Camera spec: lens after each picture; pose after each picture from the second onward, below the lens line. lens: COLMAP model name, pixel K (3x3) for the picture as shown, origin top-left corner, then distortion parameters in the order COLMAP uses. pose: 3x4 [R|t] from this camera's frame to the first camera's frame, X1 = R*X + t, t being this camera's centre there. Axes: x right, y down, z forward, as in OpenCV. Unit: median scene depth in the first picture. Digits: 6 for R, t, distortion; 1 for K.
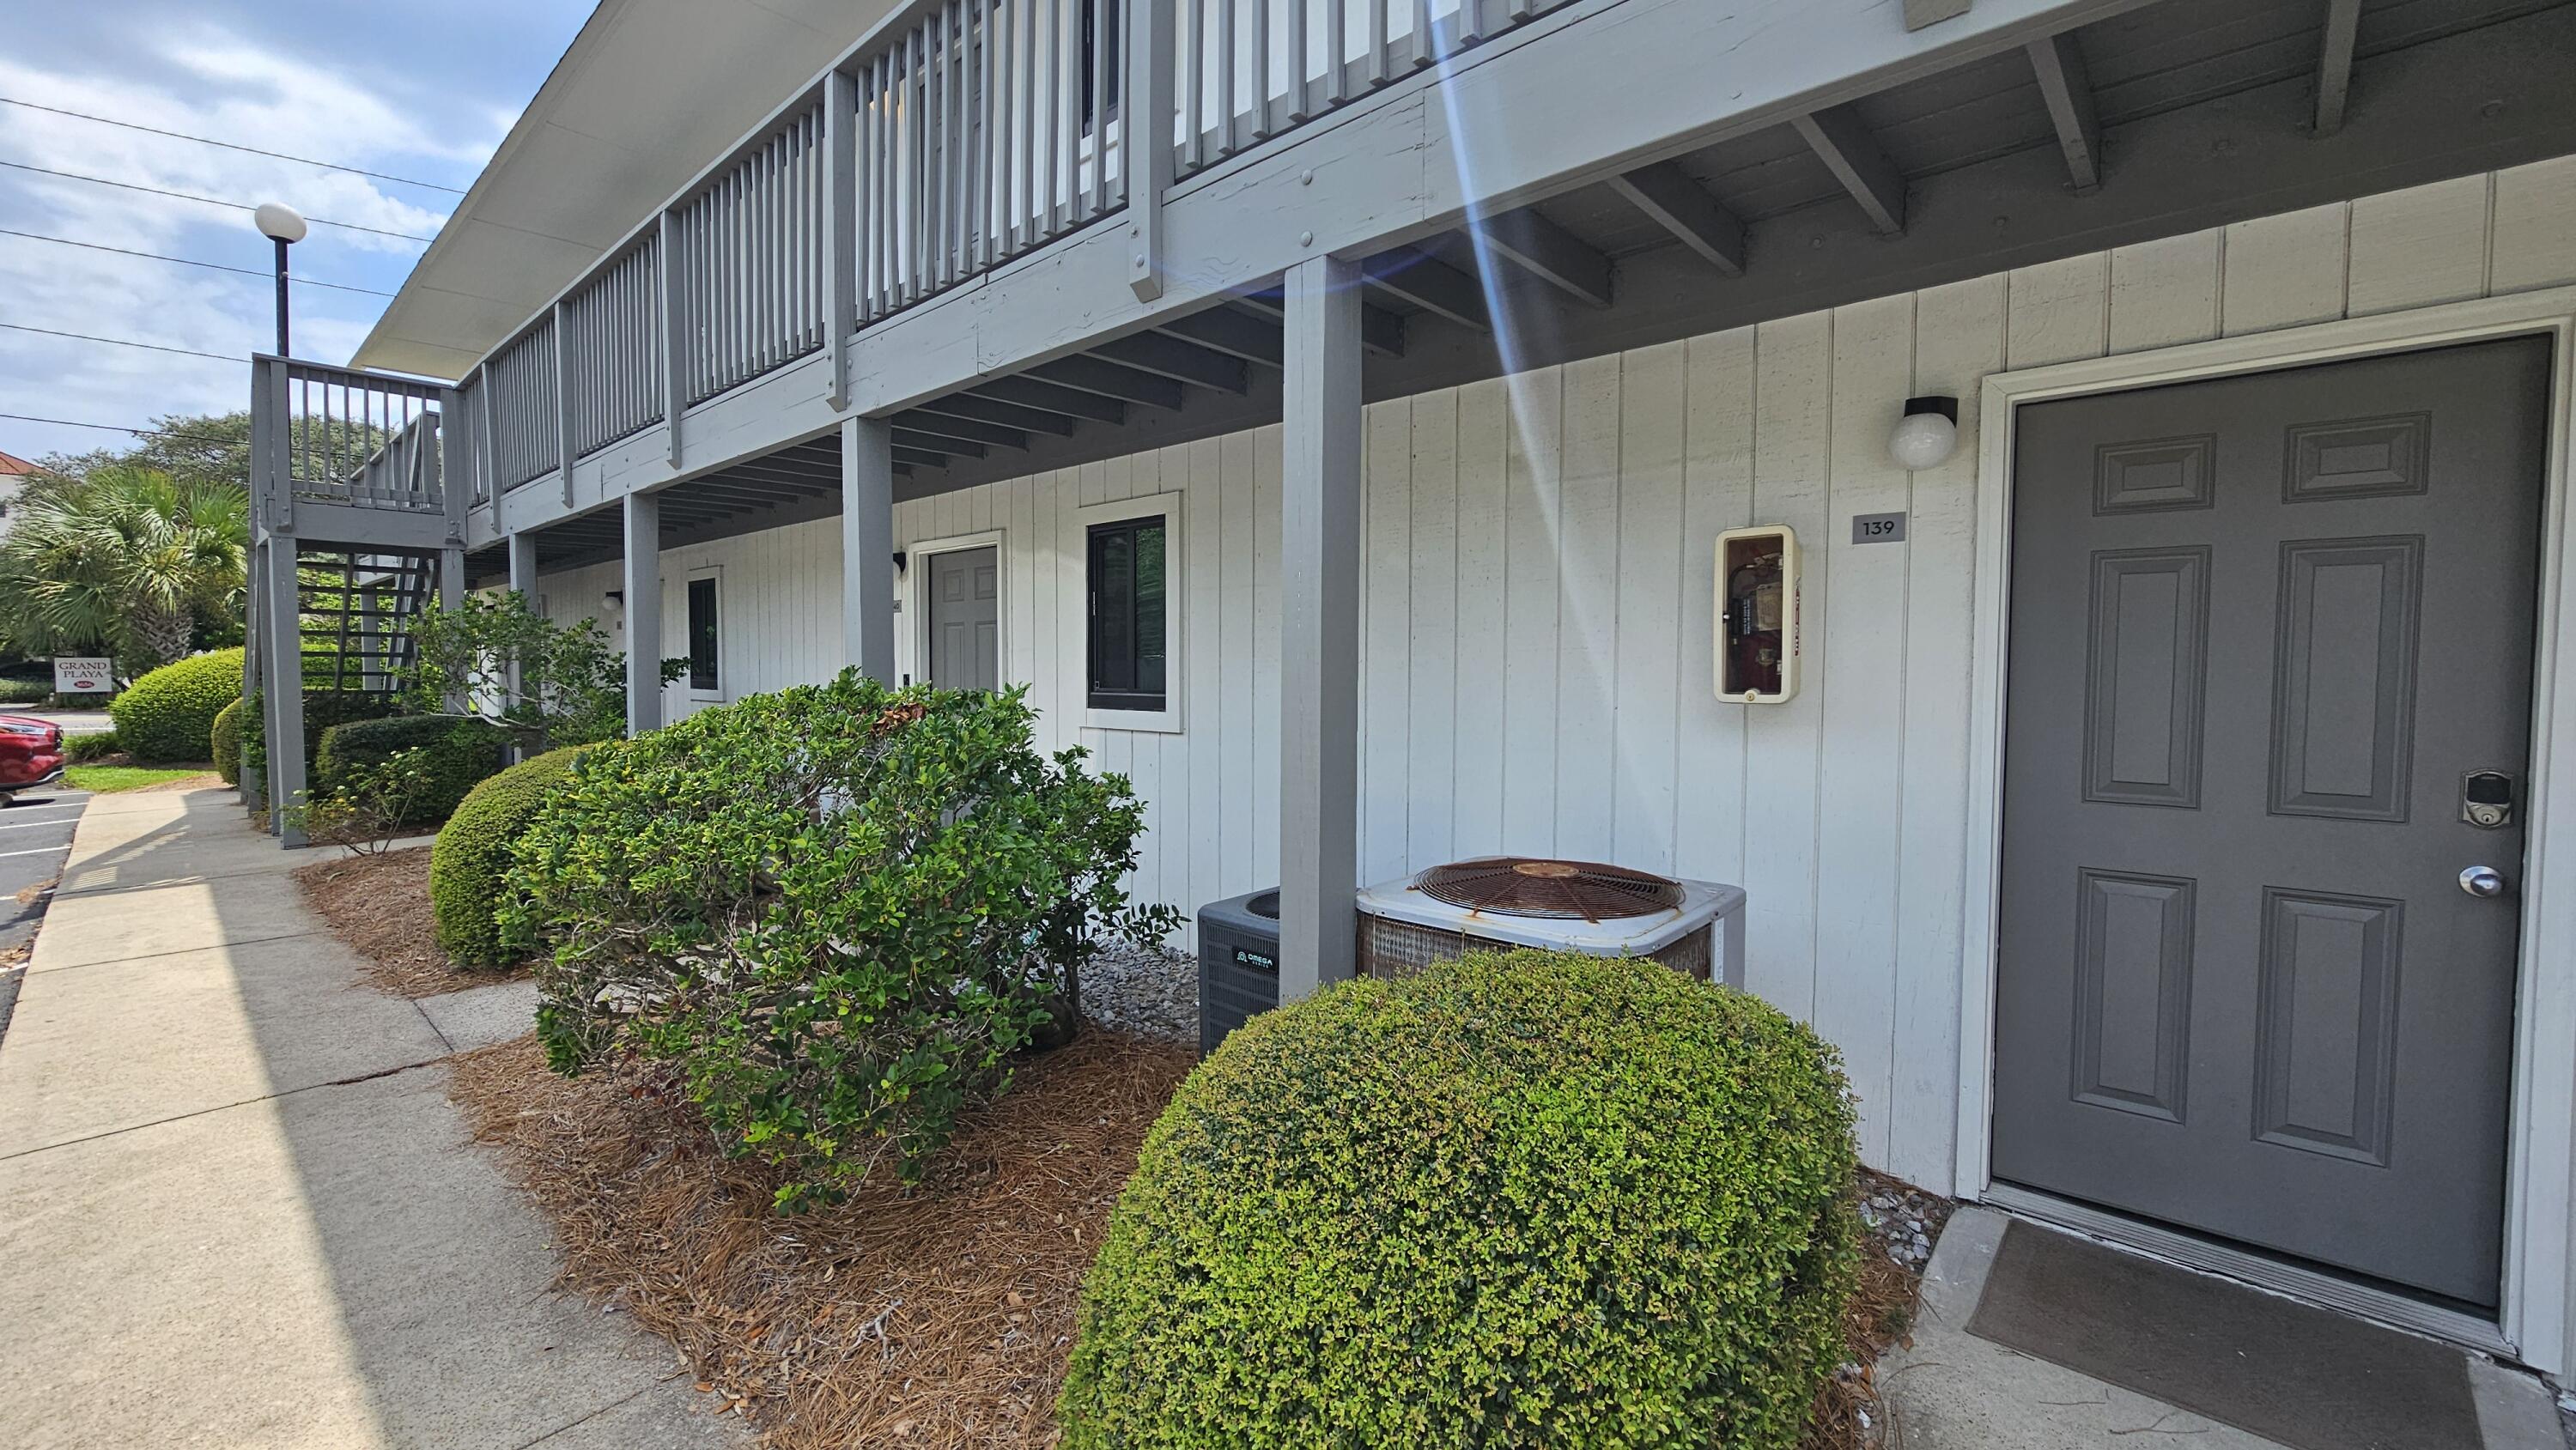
lens RADIAL K [[1057.7, 0, 1284.5], [0, 1057.7, 726.5], [0, 0, 1]] dist [-0.001134, 0.000341]
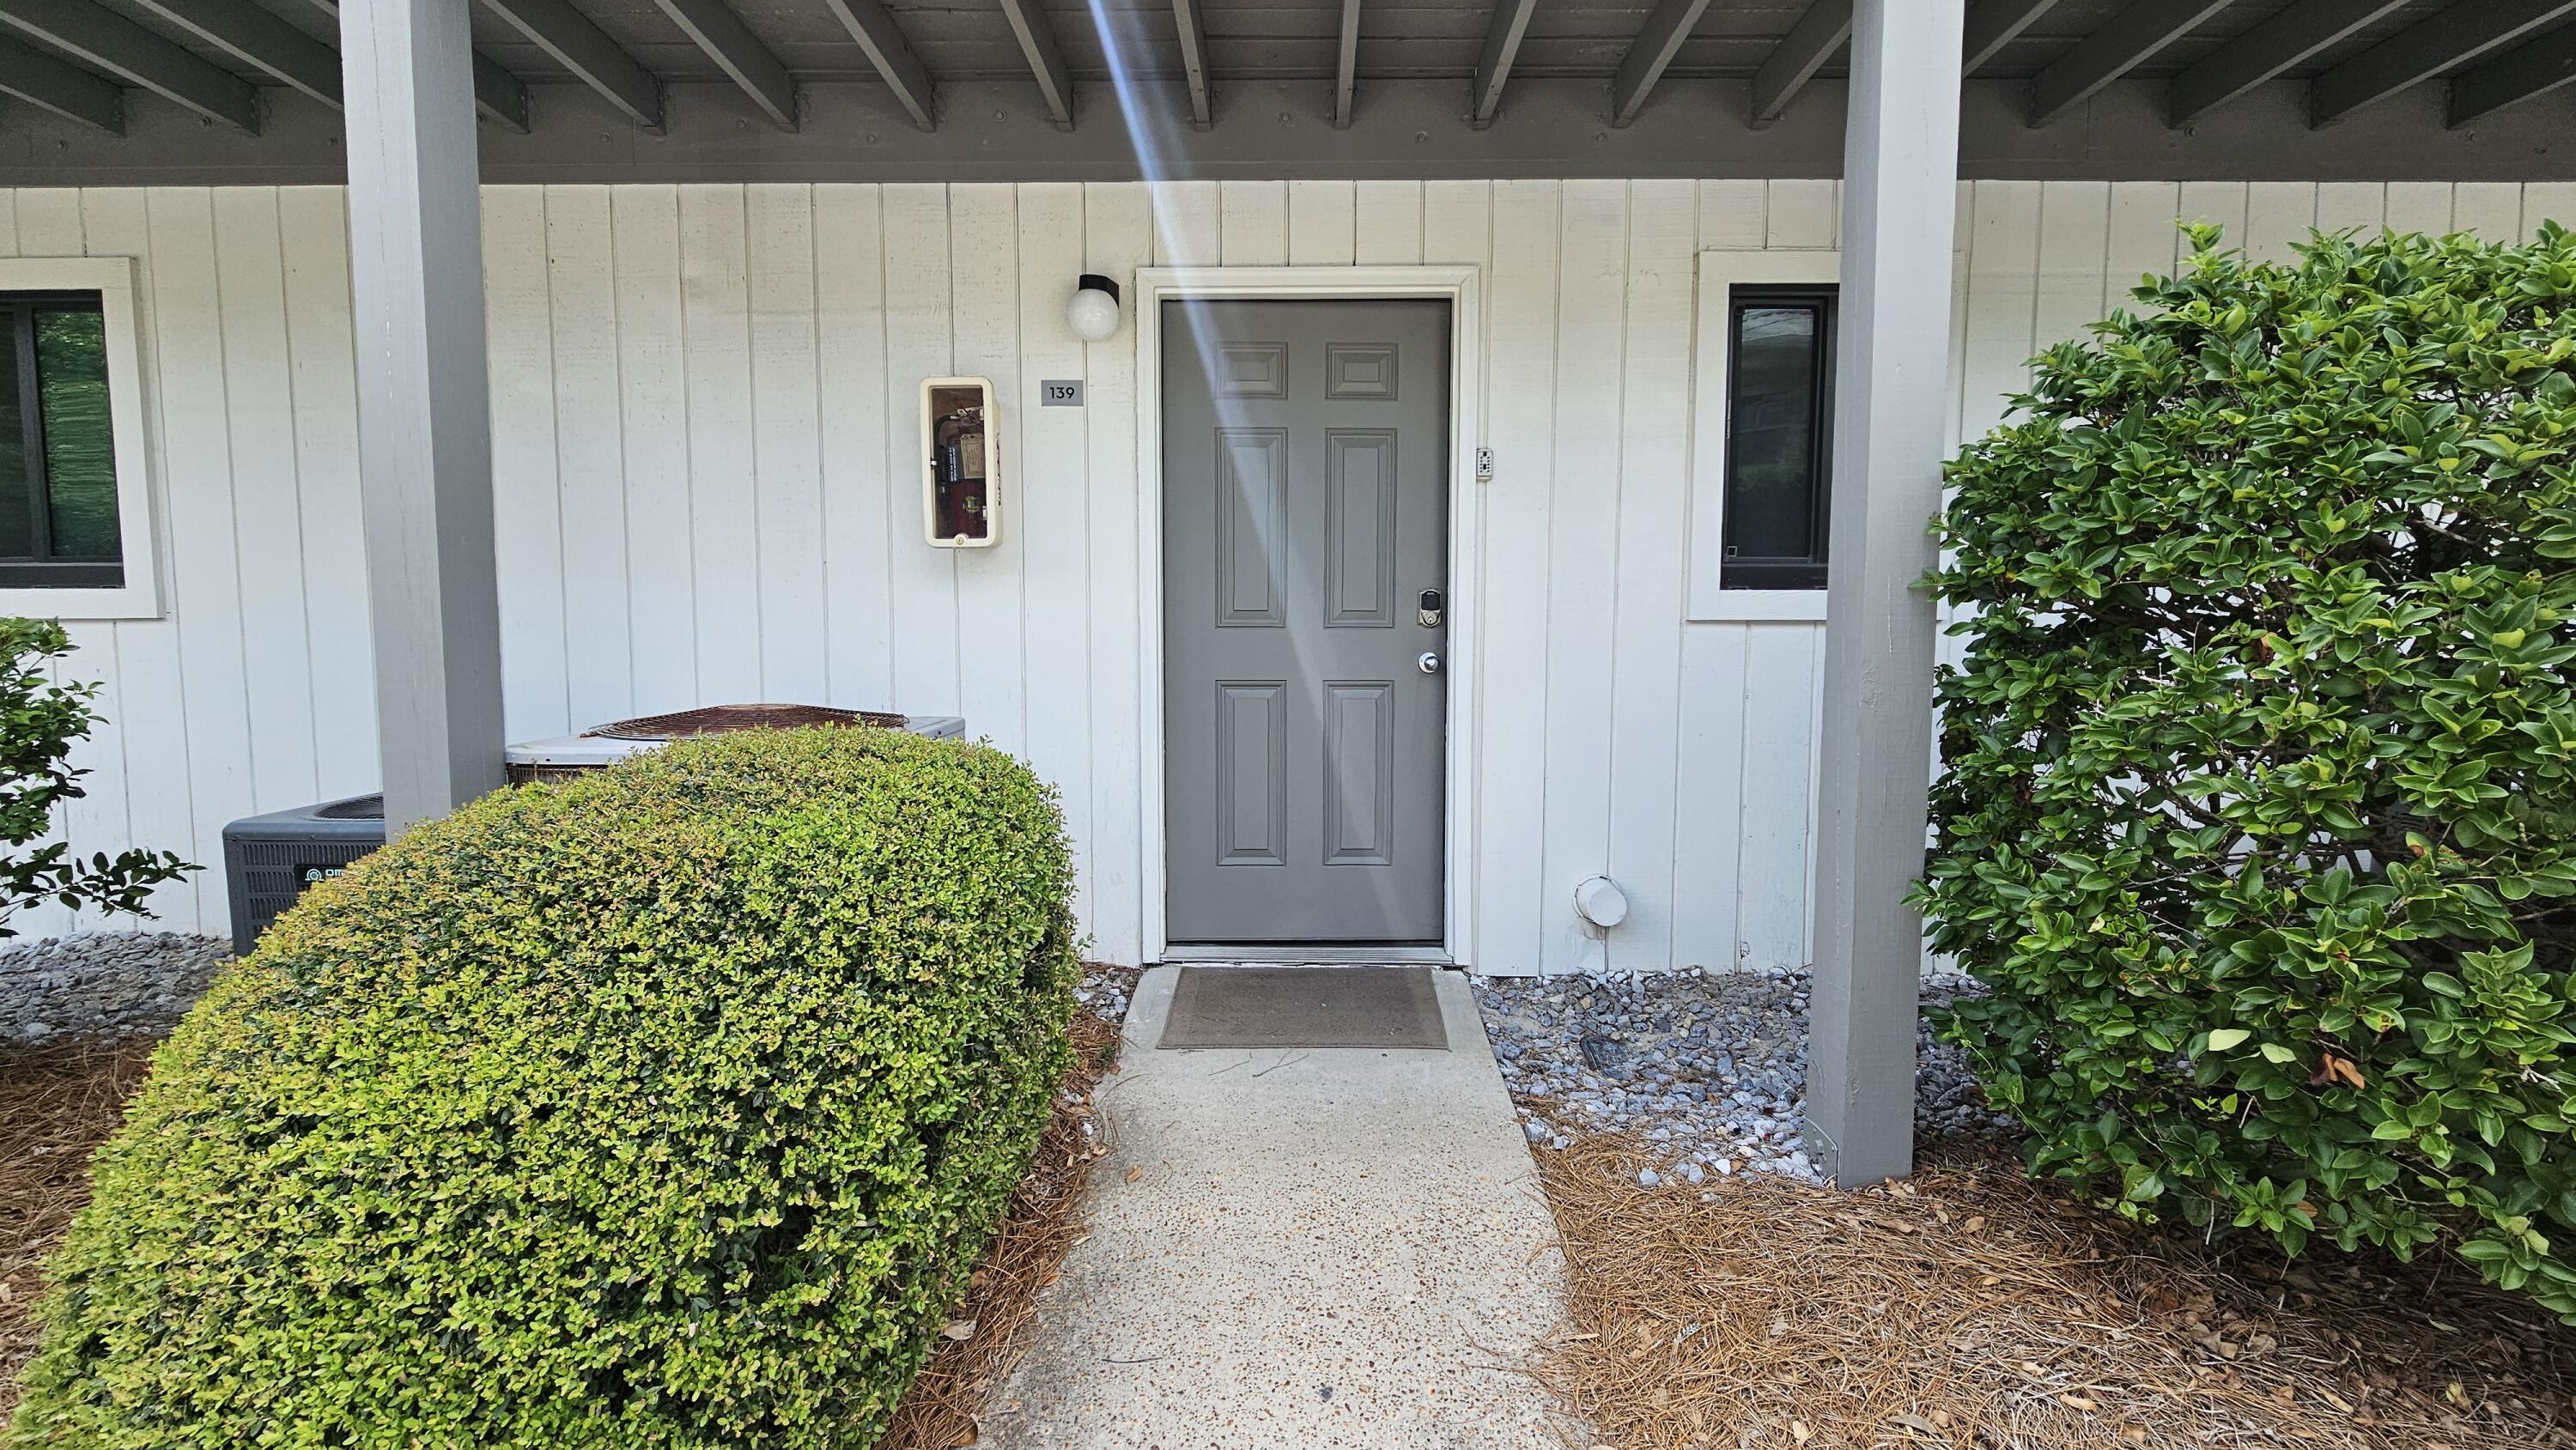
lens RADIAL K [[1057.7, 0, 1295.4], [0, 1057.7, 686.9], [0, 0, 1]] dist [-0.001134, 0.000341]
pose [[0.745092, -0.051397, 0.664979, -0.018113], [0.030771, 0.998614, 0.042705, 0.104157], [-0.666252, -0.011357, 0.745640, -0.001894]]
